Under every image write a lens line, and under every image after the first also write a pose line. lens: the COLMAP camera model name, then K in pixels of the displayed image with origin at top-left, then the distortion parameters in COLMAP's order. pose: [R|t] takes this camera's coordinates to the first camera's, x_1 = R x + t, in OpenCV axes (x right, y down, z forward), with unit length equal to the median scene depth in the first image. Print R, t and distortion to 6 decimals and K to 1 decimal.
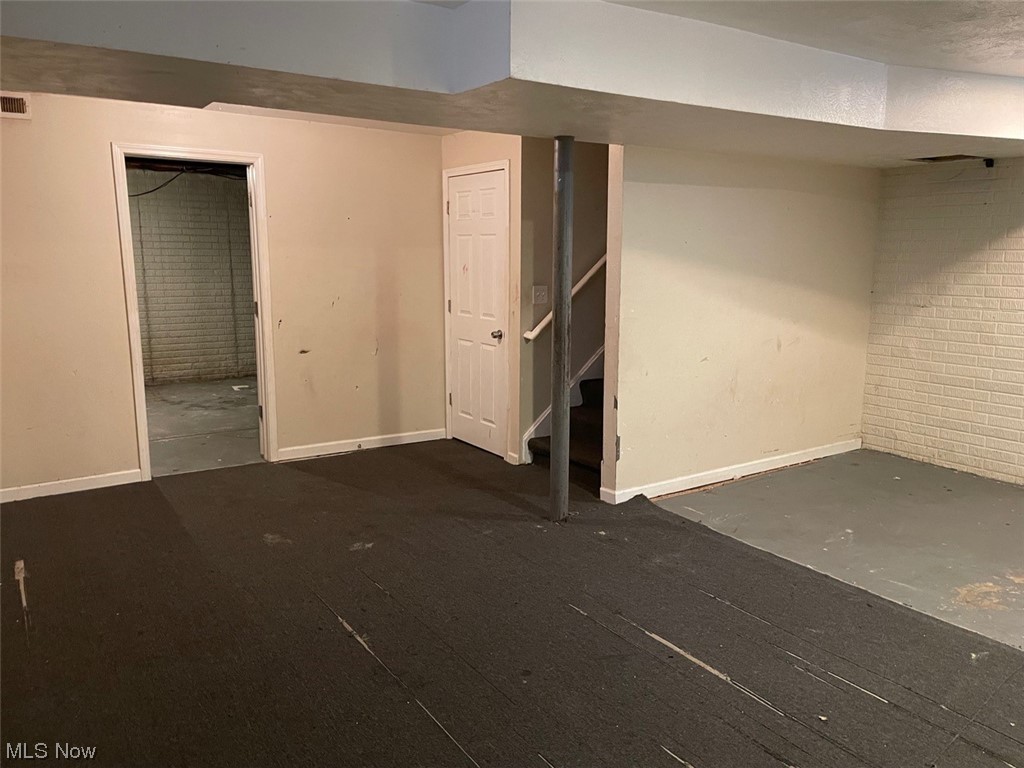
lens RADIAL K [[771.5, 0, 512.0], [0, 771.5, 384.0], [0, 0, 1]] dist [0.059028, -0.108216]
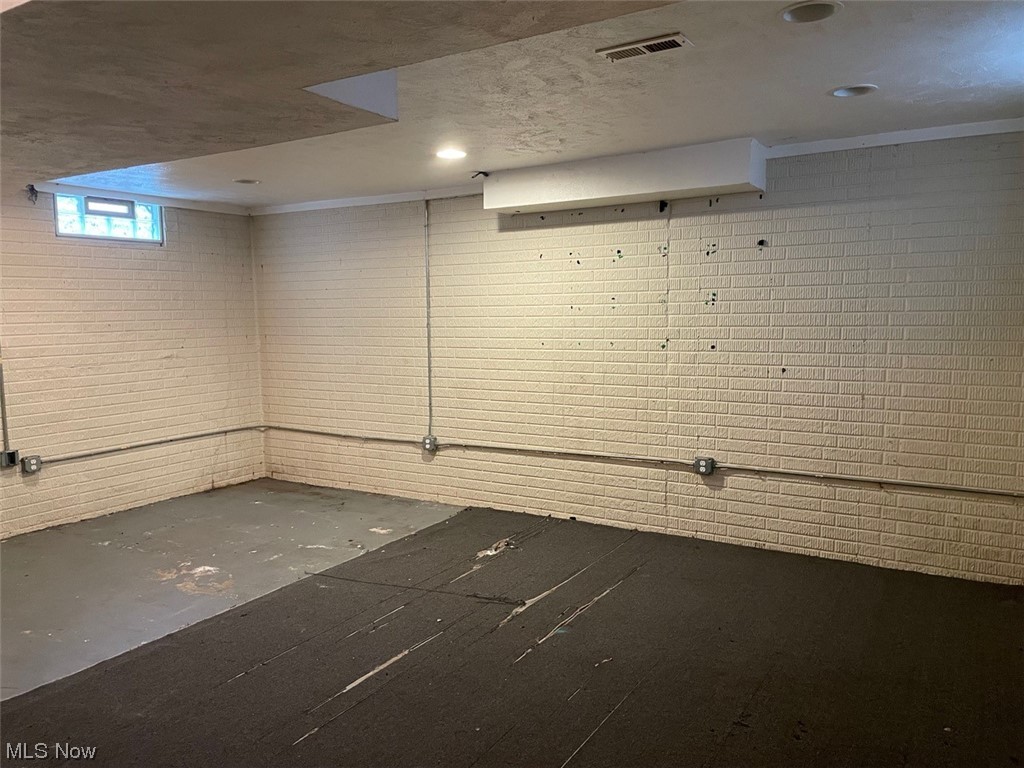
lens RADIAL K [[771.5, 0, 512.0], [0, 771.5, 384.0], [0, 0, 1]] dist [0.059028, -0.108216]
pose [[-0.430055, -0.086391, 0.898660, -0.675799], [0.170527, 0.969719, 0.174828, -0.169628], [-0.886551, 0.228431, -0.402301, 0.984266]]
